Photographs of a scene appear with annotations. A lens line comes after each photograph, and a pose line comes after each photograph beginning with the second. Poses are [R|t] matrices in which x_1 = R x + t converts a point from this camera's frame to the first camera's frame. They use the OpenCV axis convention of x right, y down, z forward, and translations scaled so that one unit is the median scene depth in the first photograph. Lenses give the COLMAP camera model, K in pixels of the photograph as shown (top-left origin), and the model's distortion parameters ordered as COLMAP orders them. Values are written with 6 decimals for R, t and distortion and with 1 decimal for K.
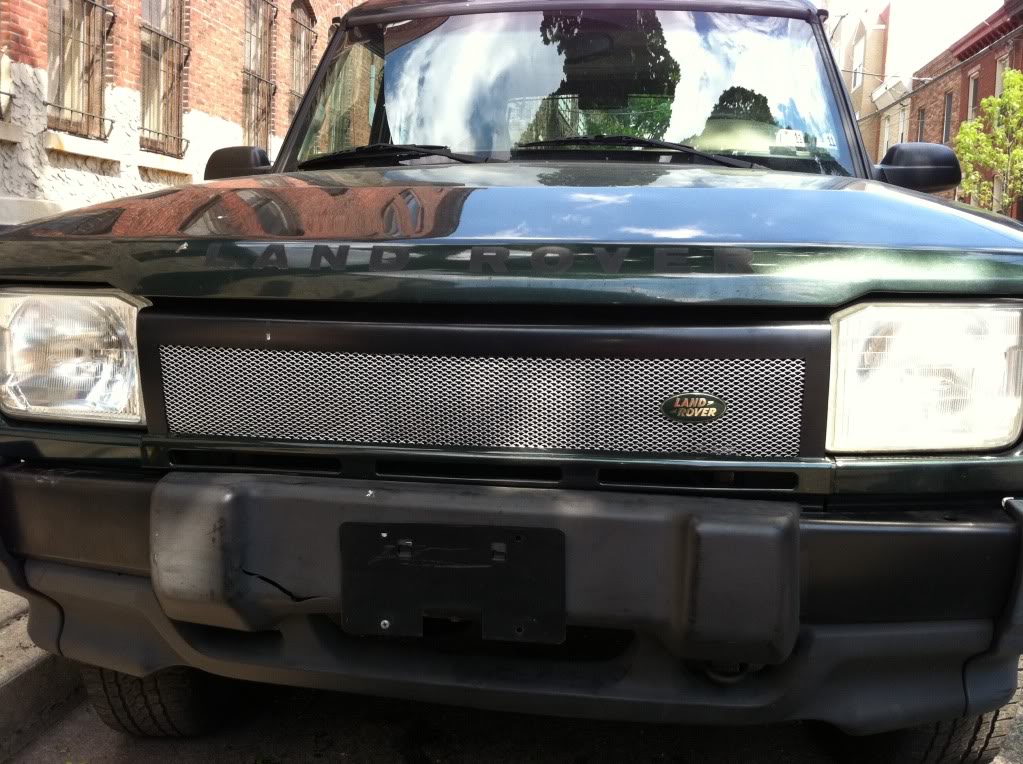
lens RADIAL K [[916.9, 0, 511.5], [0, 916.9, 382.0], [0, 0, 1]] dist [-0.056837, -0.005458]
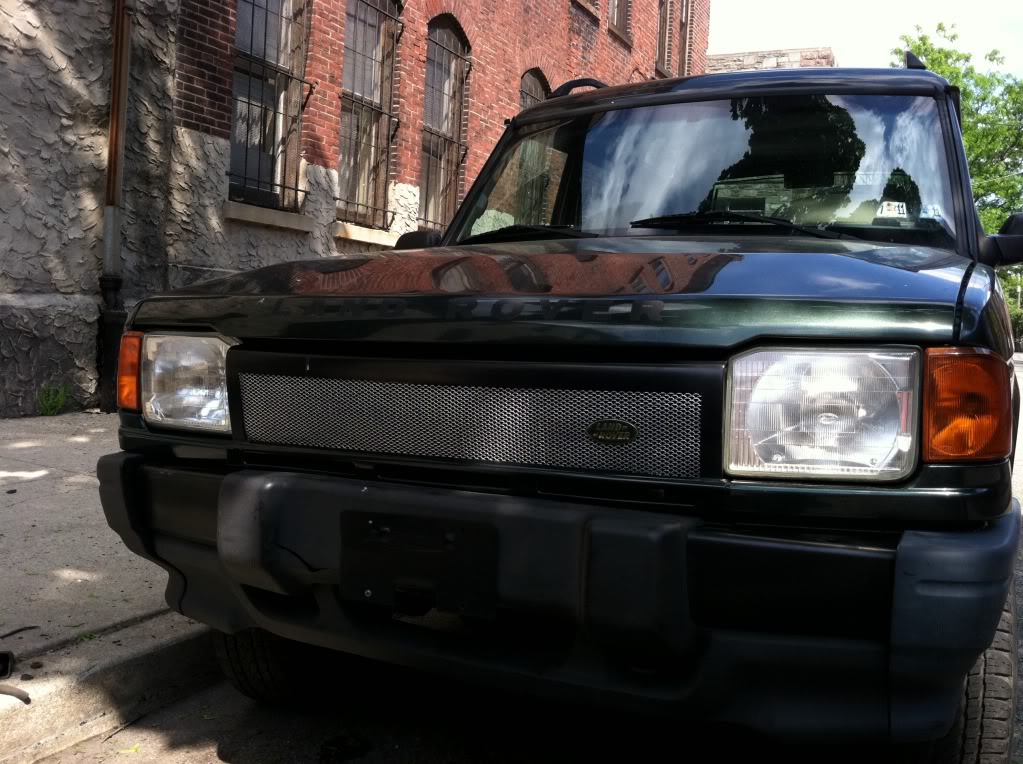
lens RADIAL K [[885.9, 0, 511.5], [0, 885.9, 382.0], [0, 0, 1]] dist [-0.035524, -0.018579]
pose [[0.959737, 0.023686, -0.279900, 0.322283], [-0.047190, 0.995872, -0.077534, 0.048643], [0.276908, 0.087621, 0.956893, -0.120976]]
